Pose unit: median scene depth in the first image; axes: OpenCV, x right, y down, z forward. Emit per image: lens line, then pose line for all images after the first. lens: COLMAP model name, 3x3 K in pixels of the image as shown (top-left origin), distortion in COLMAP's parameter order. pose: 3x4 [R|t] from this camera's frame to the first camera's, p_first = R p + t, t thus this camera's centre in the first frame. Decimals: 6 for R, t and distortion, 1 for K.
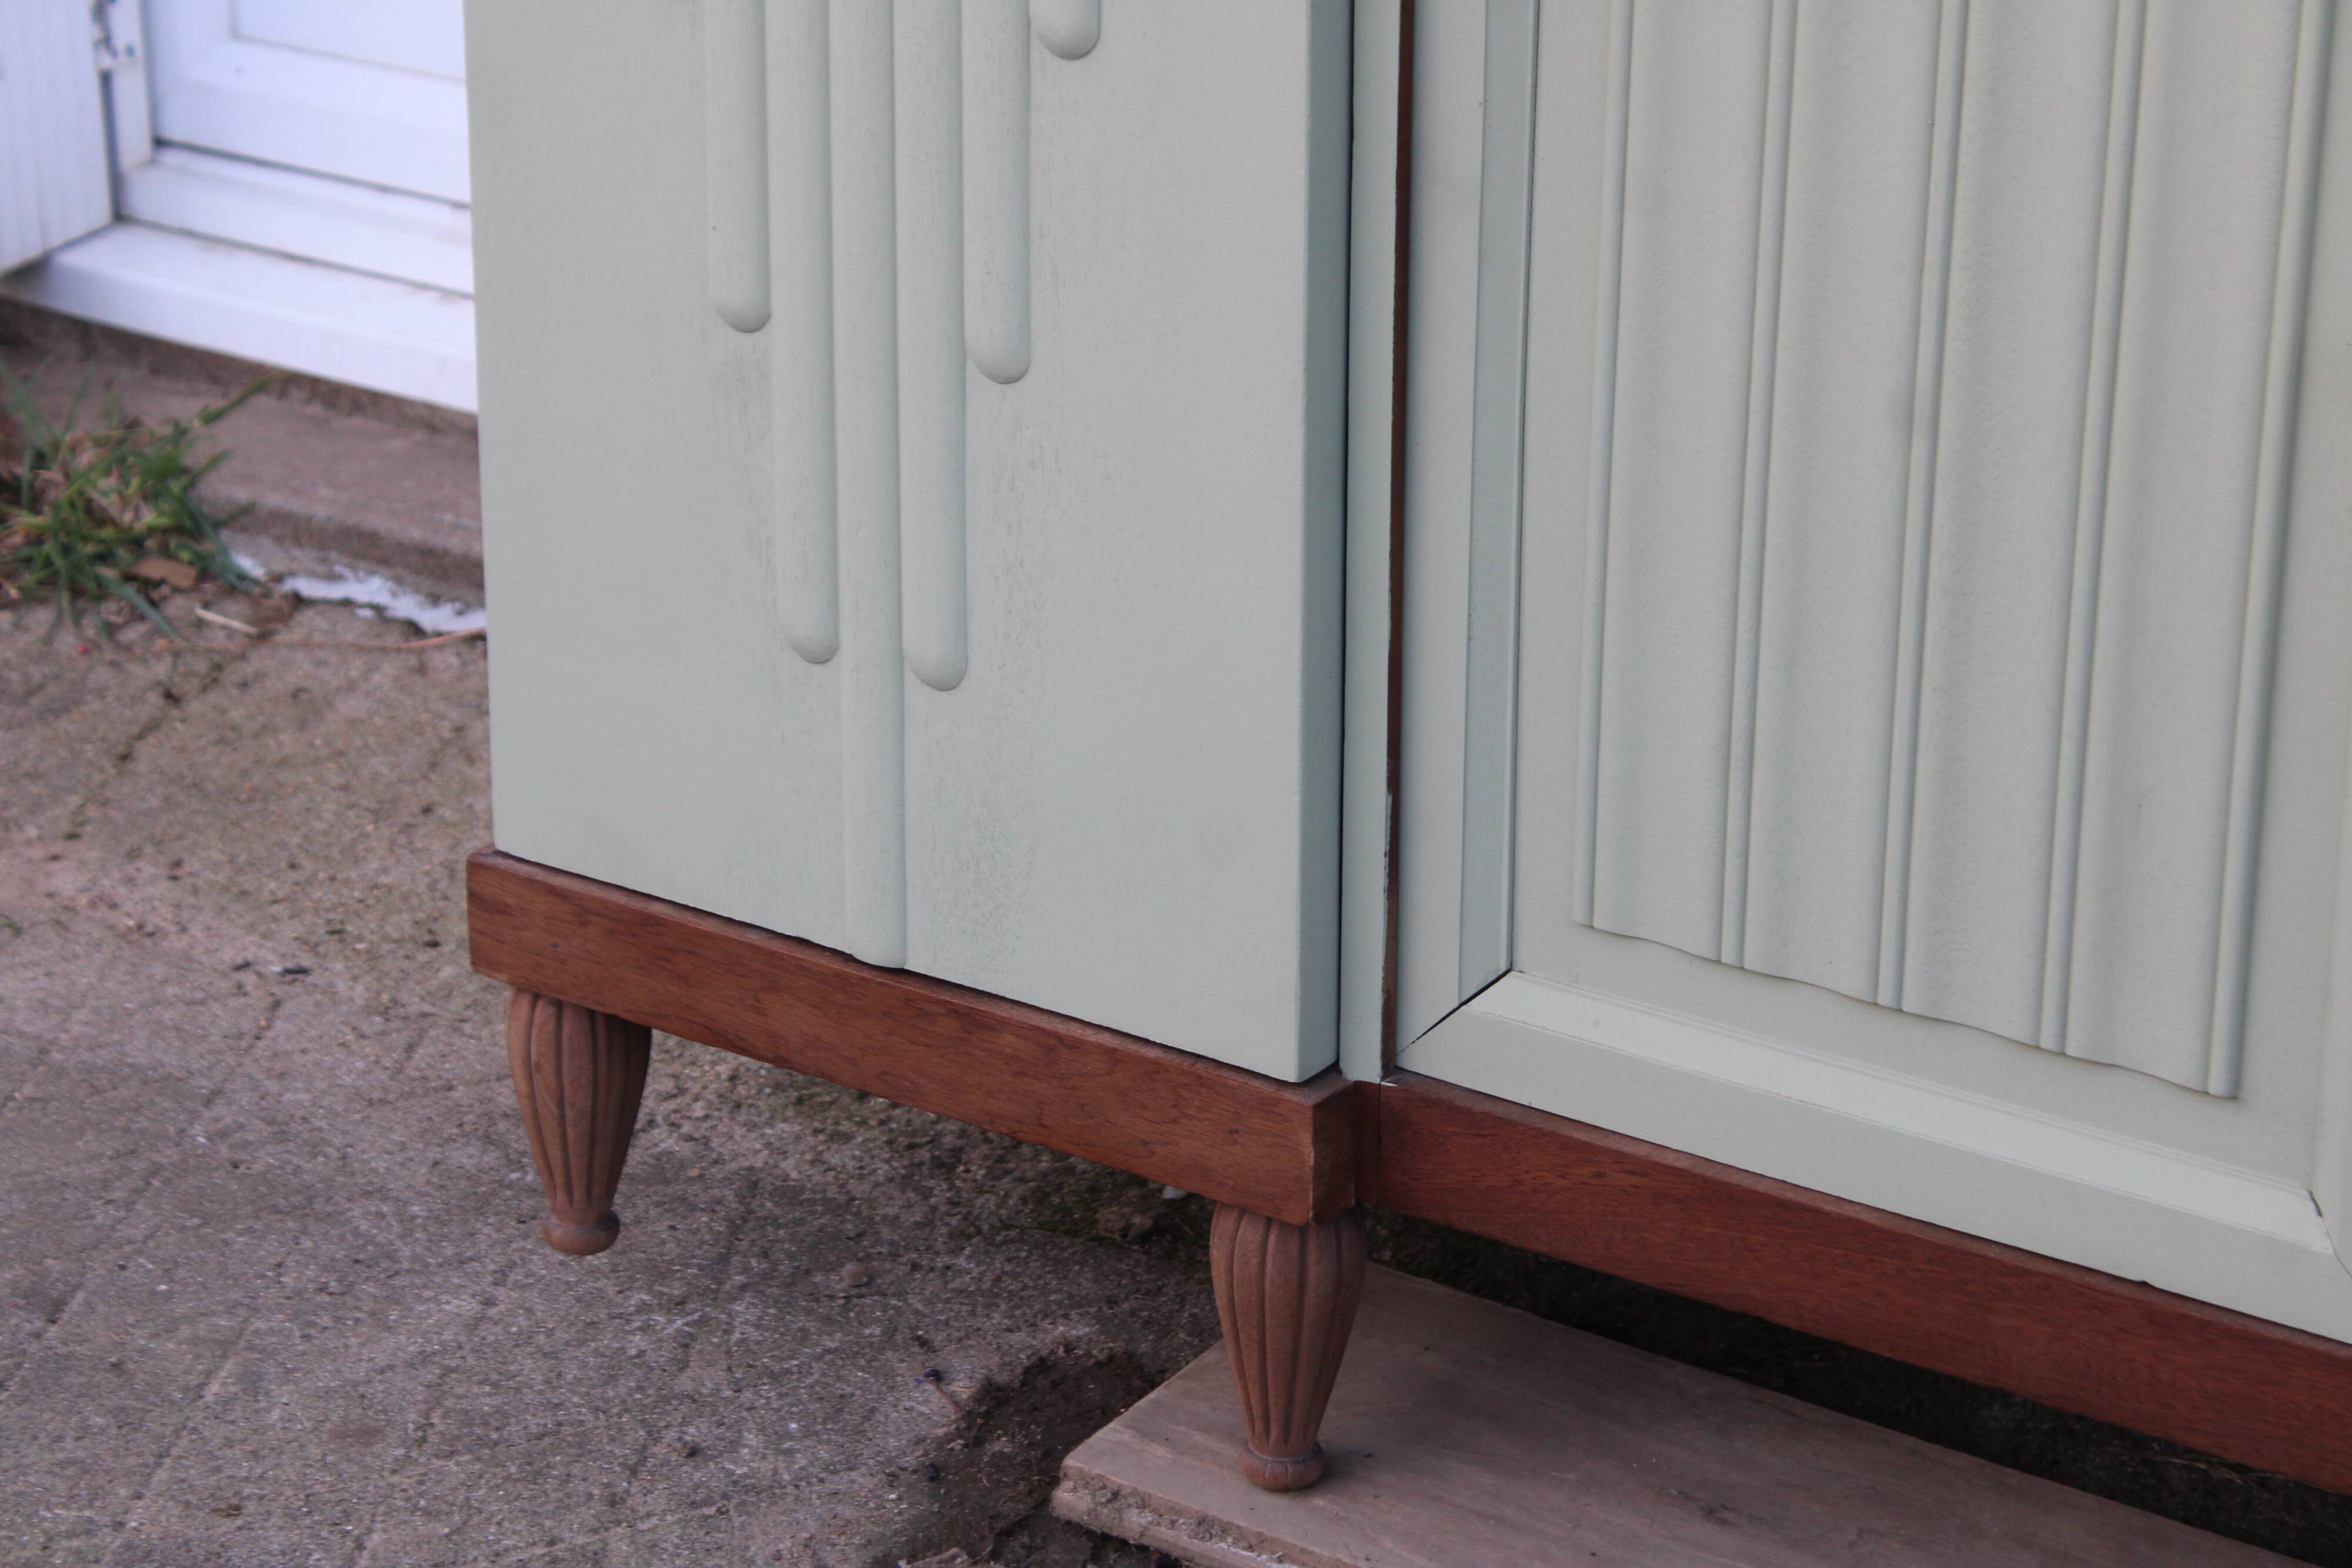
lens RADIAL K [[5559.3, 0, 1148.3], [0, 5559.3, 772.8], [0, 0, 1]] dist [0.049062, 0.300071]
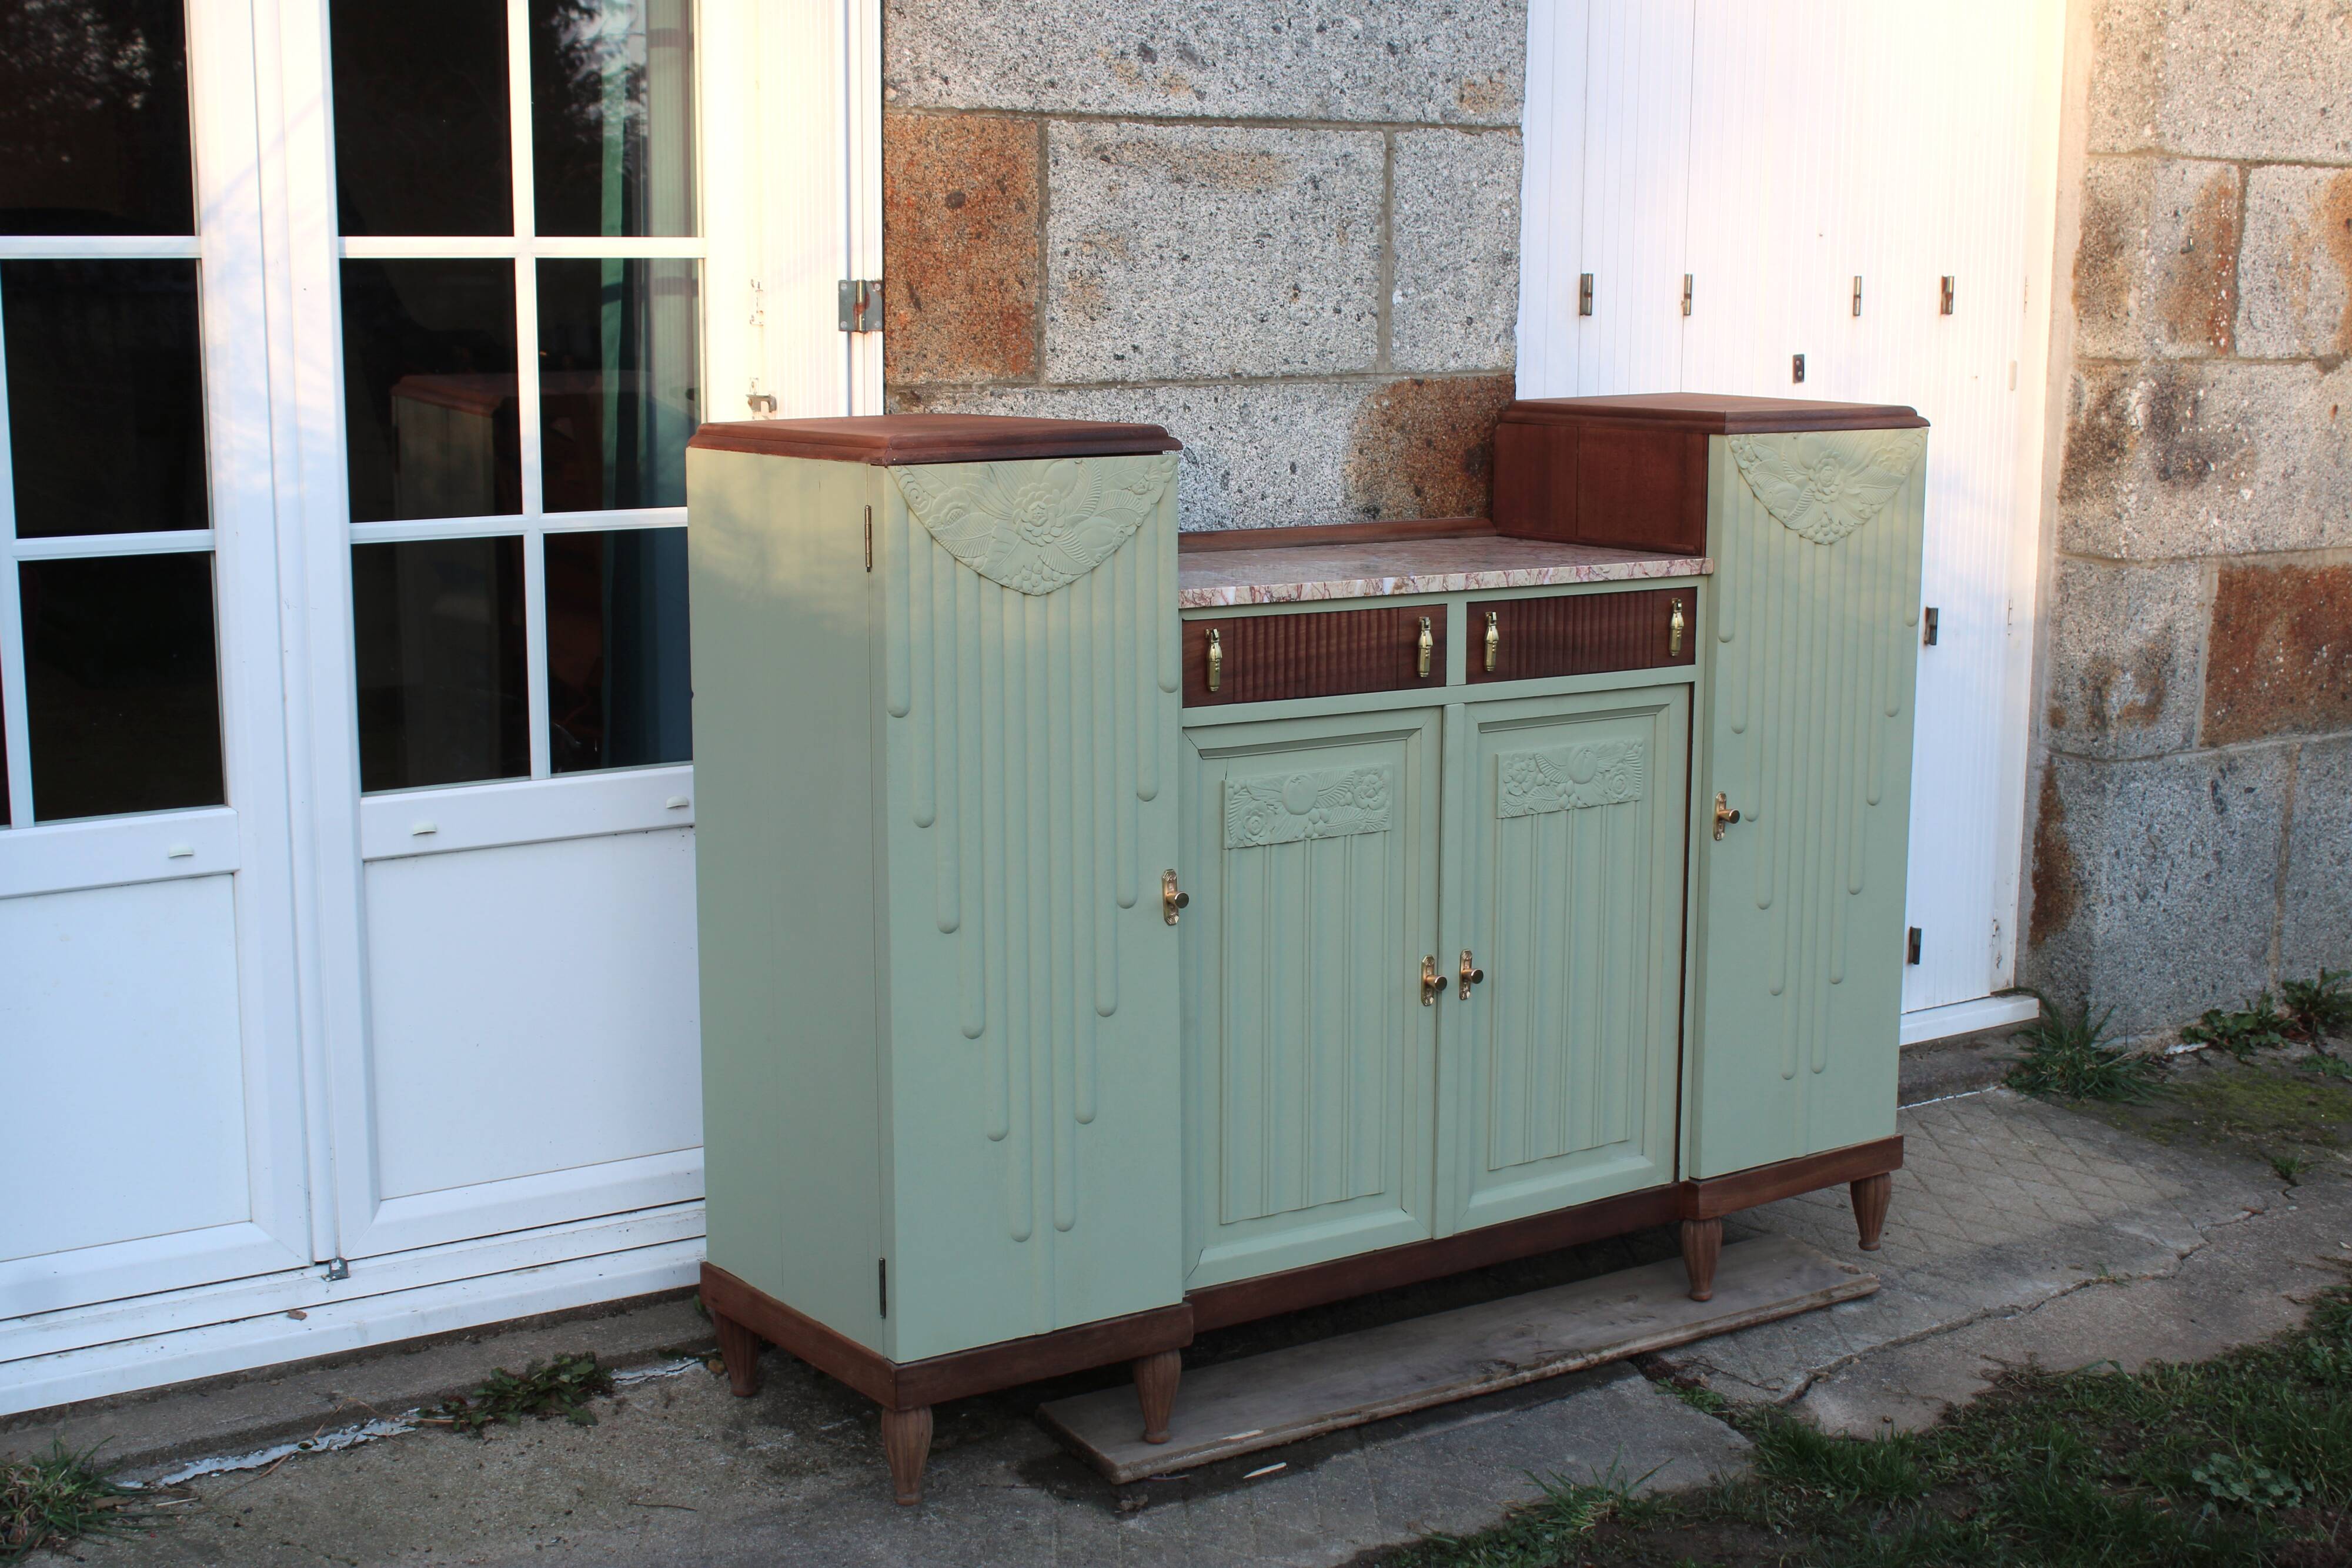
lens RADIAL K [[3029.9, 0, 1160.8], [0, 3029.9, 798.6], [0, 0, 1]] dist [-0.081830, 0.089037]
pose [[0.345163, -0.154563, 0.925728, -1.366209], [0.336404, 0.941184, 0.031714, -0.246114], [-0.876182, 0.300472, 0.376857, 0.213062]]
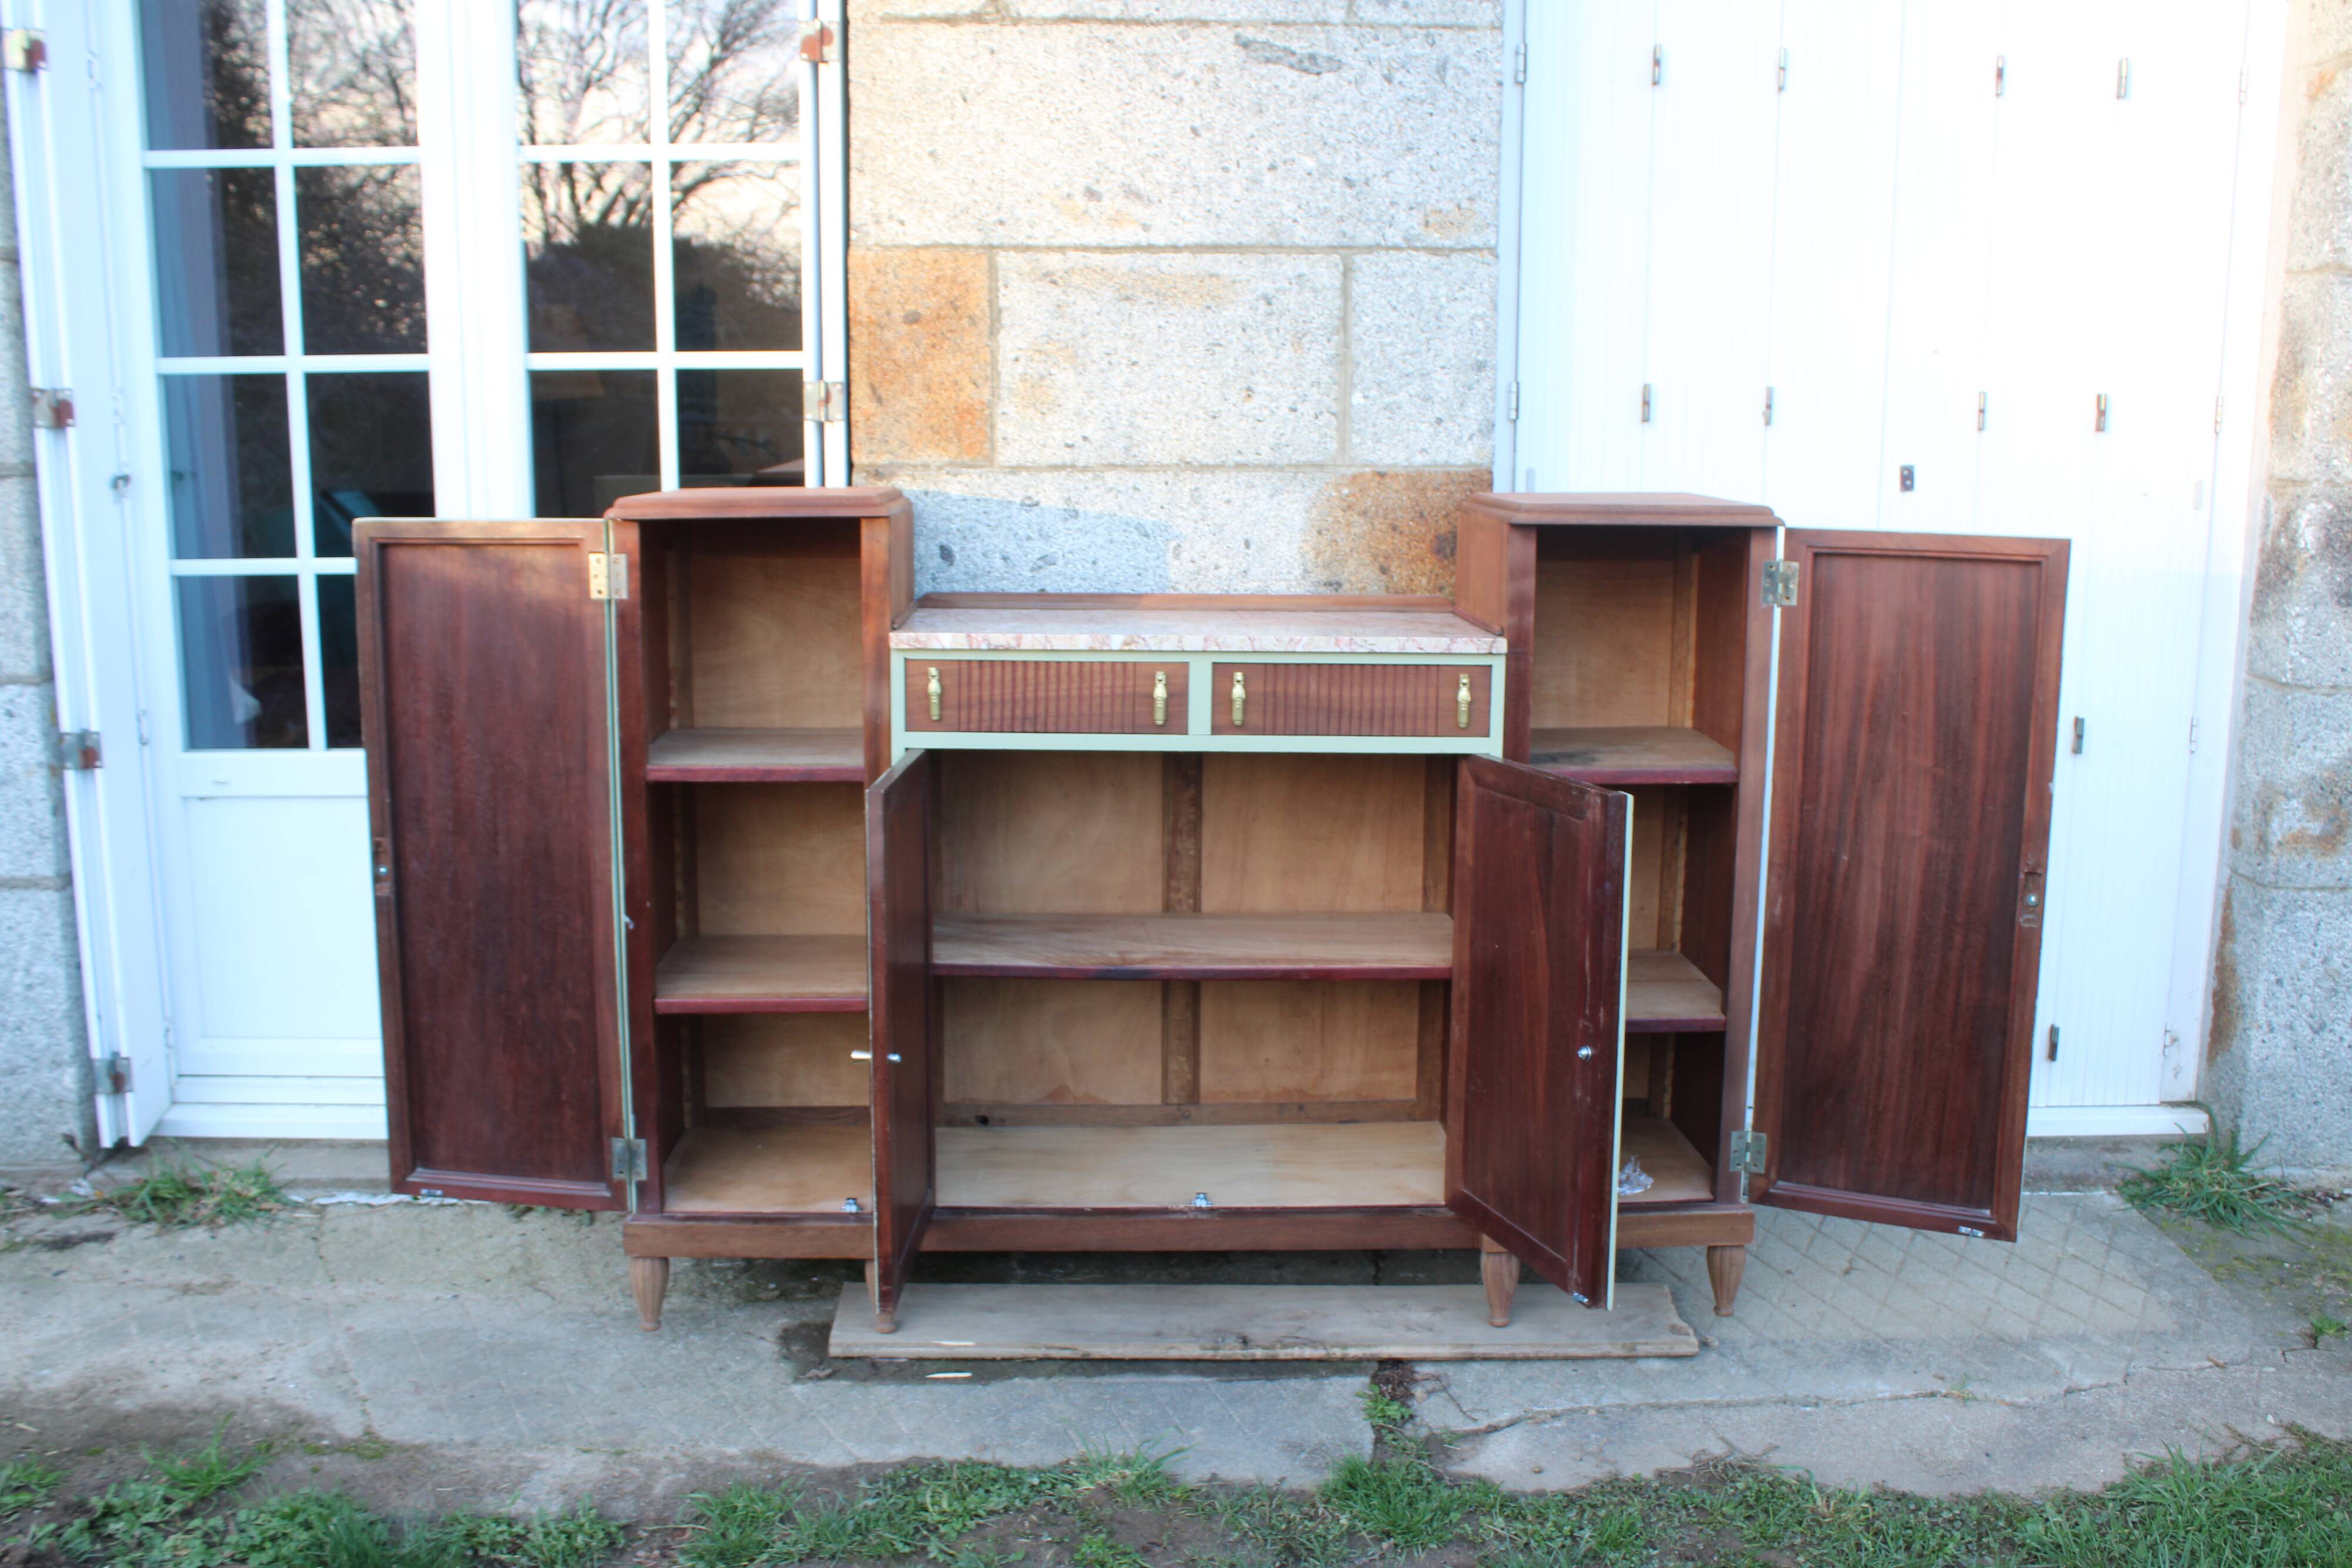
lens RADIAL K [[2213.0, 0, 1167.8], [0, 2213.0, 797.7], [0, 0, 1]] dist [-0.166689, 0.167129]
pose [[0.793503, -0.093189, 0.601389, -0.633768], [0.210043, 0.969419, -0.126923, 0.000879], [-0.571170, 0.227032, 0.788810, -0.361340]]
